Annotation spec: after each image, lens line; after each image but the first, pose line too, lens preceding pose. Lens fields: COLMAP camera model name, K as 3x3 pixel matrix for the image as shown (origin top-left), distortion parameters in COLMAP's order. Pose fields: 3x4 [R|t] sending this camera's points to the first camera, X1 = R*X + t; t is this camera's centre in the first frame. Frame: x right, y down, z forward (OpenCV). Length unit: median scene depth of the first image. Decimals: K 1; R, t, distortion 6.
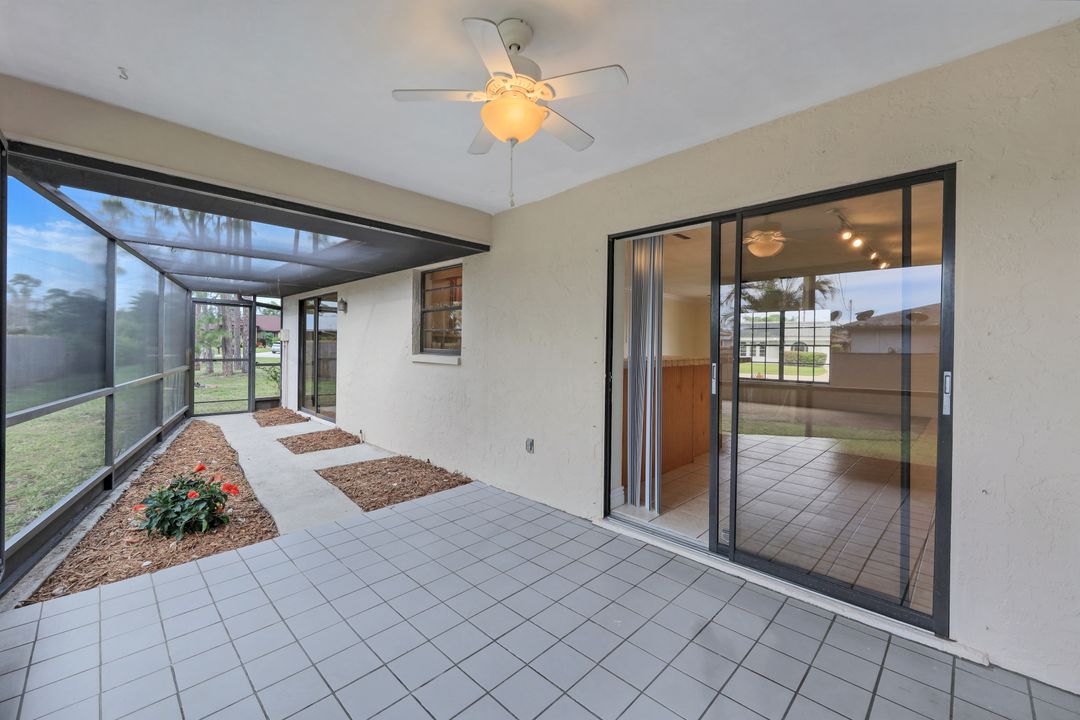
lens RADIAL K [[437.5, 0, 537.0], [0, 437.5, 357.1], [0, 0, 1]] dist [-0.001352, 0.000012]
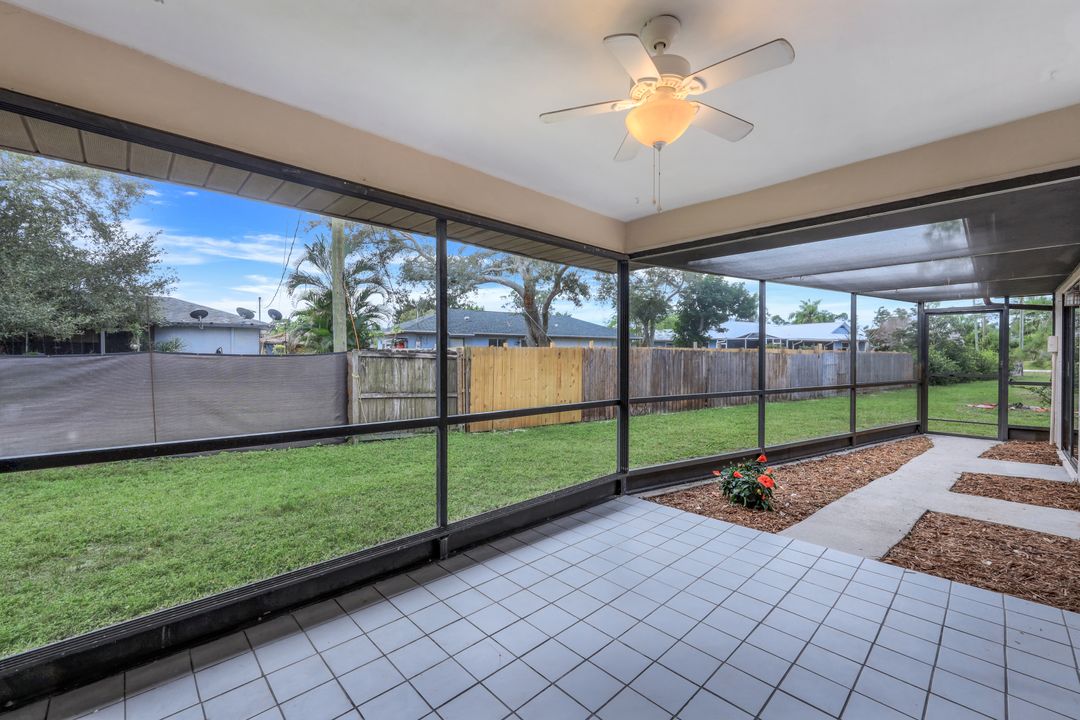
lens RADIAL K [[437.5, 0, 537.0], [0, 437.5, 357.1], [0, 0, 1]] dist [-0.001352, 0.000012]
pose [[-0.034061, -0.009664, -0.999373, 0.308632], [-0.023189, 0.999692, -0.008877, -0.002314], [0.999151, 0.022872, -0.034274, 0.266006]]
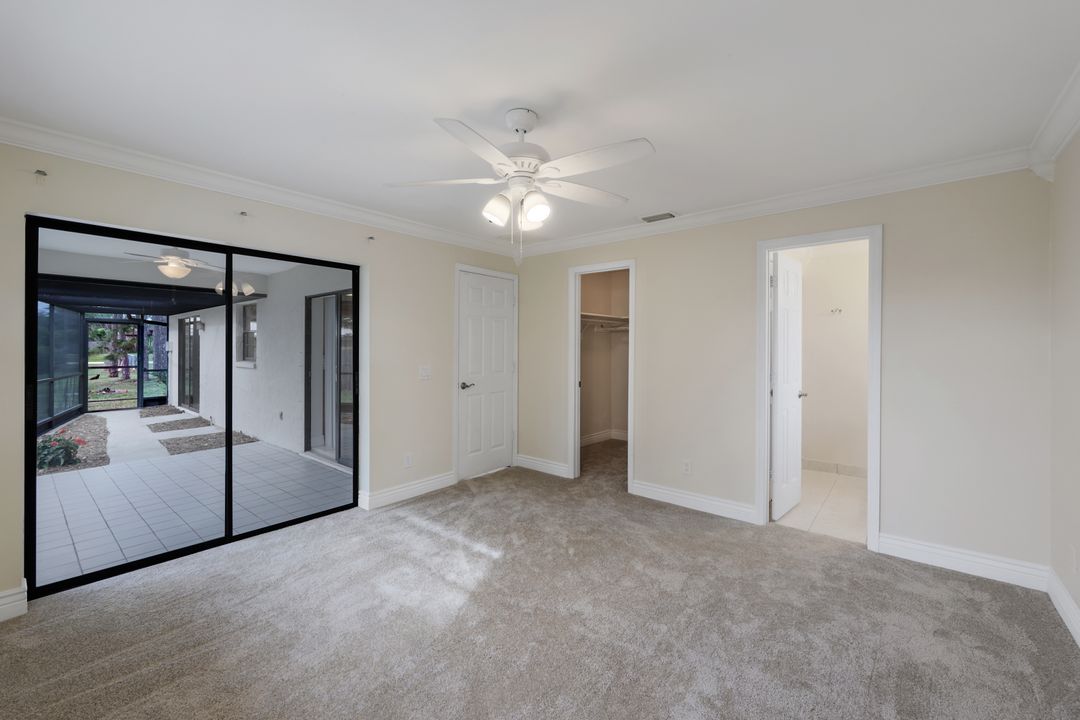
lens RADIAL K [[439.7, 0, 538.5], [0, 439.7, 348.6], [0, 0, 1]] dist [-0.000898, 0.000156]
pose [[0.996078, -0.013243, 0.087480, 0.595207], [0.015007, 0.999697, -0.019537, -0.005248], [-0.087194, 0.020773, 0.995975, -0.559128]]
